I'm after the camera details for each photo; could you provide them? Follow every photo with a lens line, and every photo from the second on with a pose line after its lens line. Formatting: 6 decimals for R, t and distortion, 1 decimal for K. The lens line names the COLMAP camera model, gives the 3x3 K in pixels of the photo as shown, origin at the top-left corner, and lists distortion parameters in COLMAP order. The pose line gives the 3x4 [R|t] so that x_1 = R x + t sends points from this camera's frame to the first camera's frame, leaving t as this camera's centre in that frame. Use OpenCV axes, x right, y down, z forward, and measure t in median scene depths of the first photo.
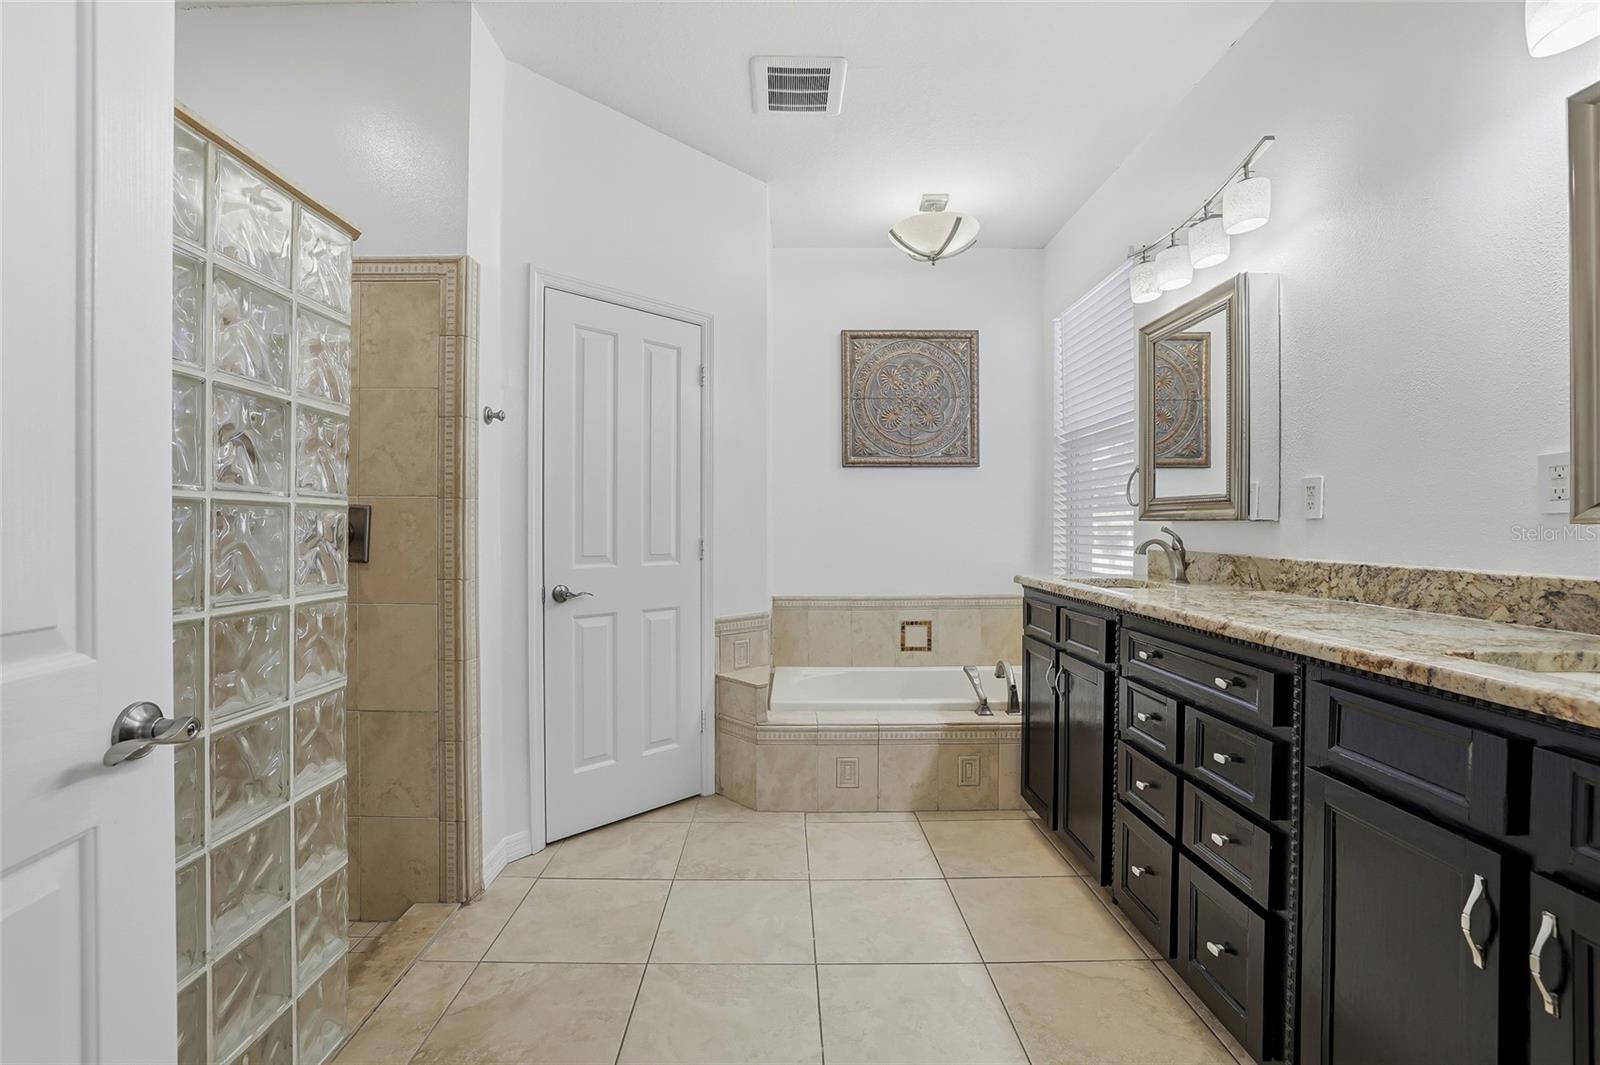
lens RADIAL K [[691.6, 0, 796.6], [0, 691.6, 534.0], [0, 0, 1]] dist [-0.047466, 0.016576]
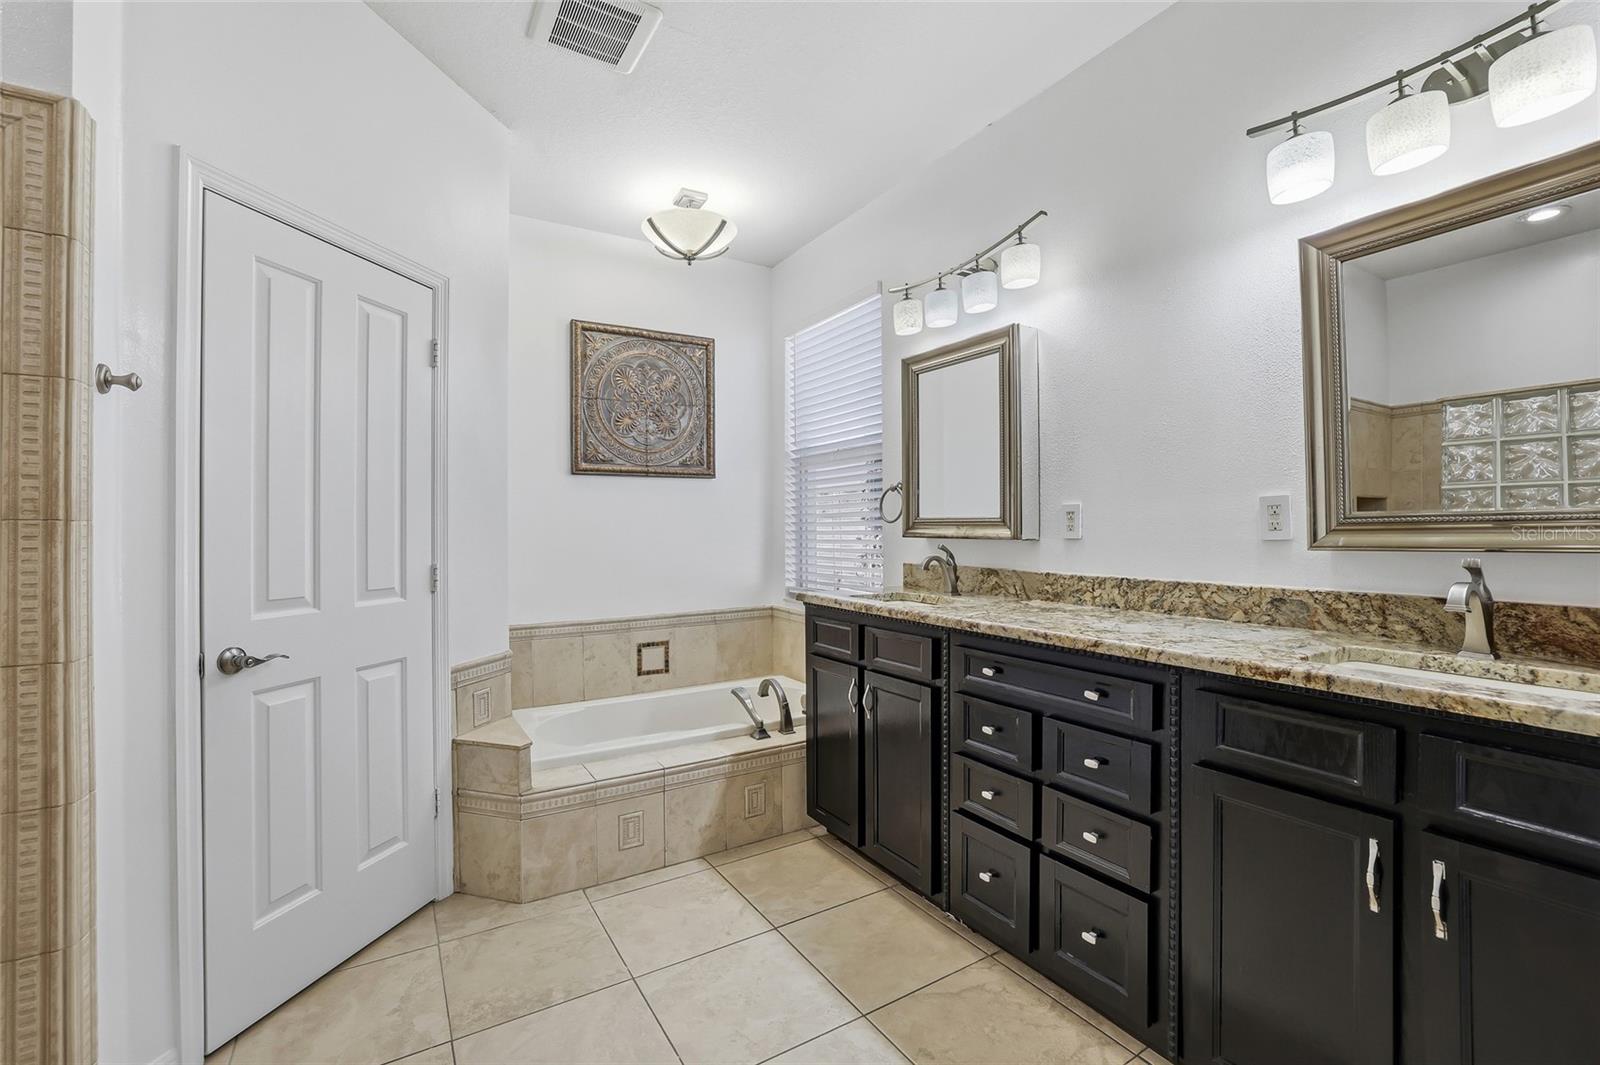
lens RADIAL K [[682.9, 0, 802.2], [0, 682.9, 525.4], [0, 0, 1]] dist [-0.047016, 0.017119]
pose [[0.858587, -0.002779, 0.512660, -0.175435], [0.010663, 0.999866, -0.012439, -0.024889], [-0.512557, 0.016147, 0.858502, 0.151121]]
